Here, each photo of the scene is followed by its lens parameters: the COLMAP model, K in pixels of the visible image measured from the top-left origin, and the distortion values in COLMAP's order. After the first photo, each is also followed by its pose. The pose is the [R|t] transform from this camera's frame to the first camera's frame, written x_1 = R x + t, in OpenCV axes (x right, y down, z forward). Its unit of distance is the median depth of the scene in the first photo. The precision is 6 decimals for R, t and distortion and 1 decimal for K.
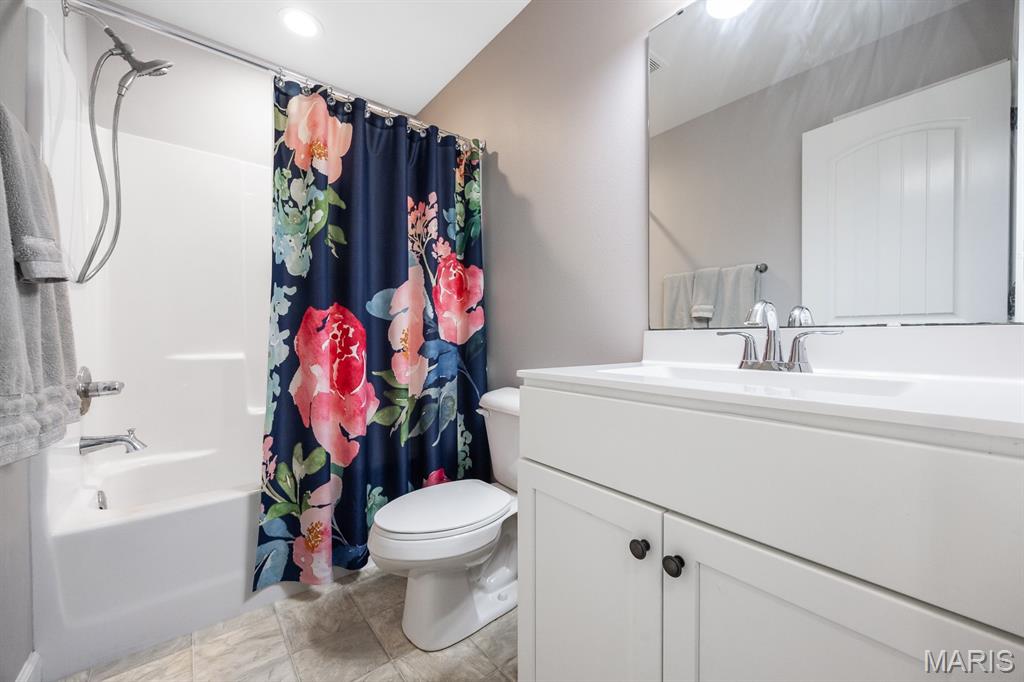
lens RADIAL K [[394.6, 0, 493.7], [0, 394.6, 341.5], [0, 0, 1]] dist [-0.002280, -0.000276]
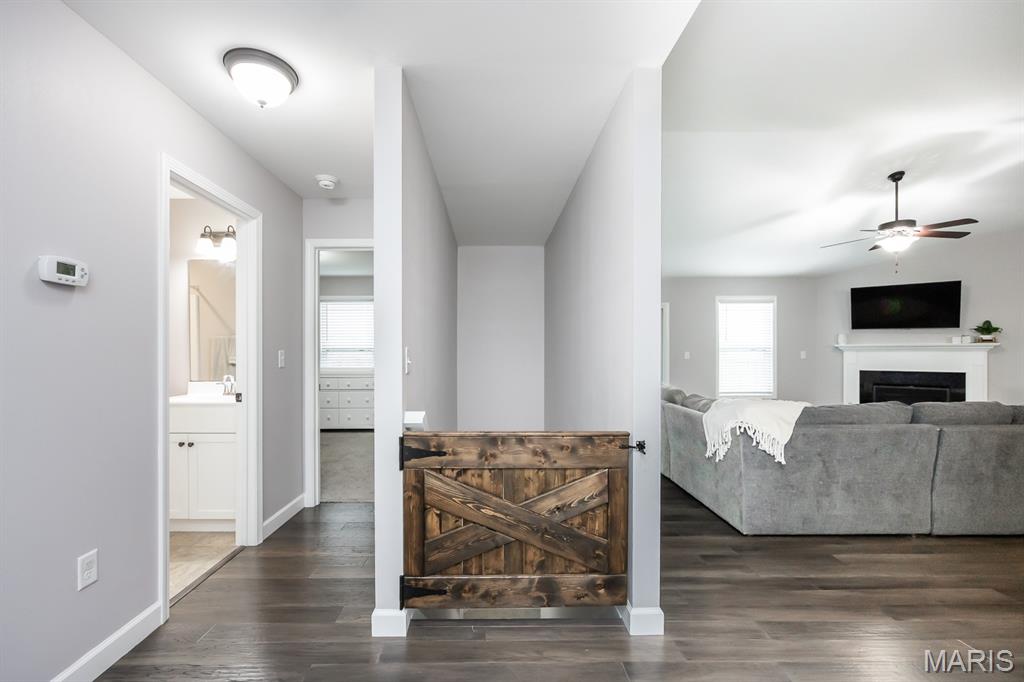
lens RADIAL K [[424.0, 0, 492.9], [0, 424.0, 355.9], [0, 0, 1]] dist [-0.000306, -0.000114]
pose [[0.591380, -0.005514, 0.806374, -0.591589], [0.009522, 0.999955, -0.000145, -0.161104], [-0.806337, 0.007764, 0.591406, -1.983870]]
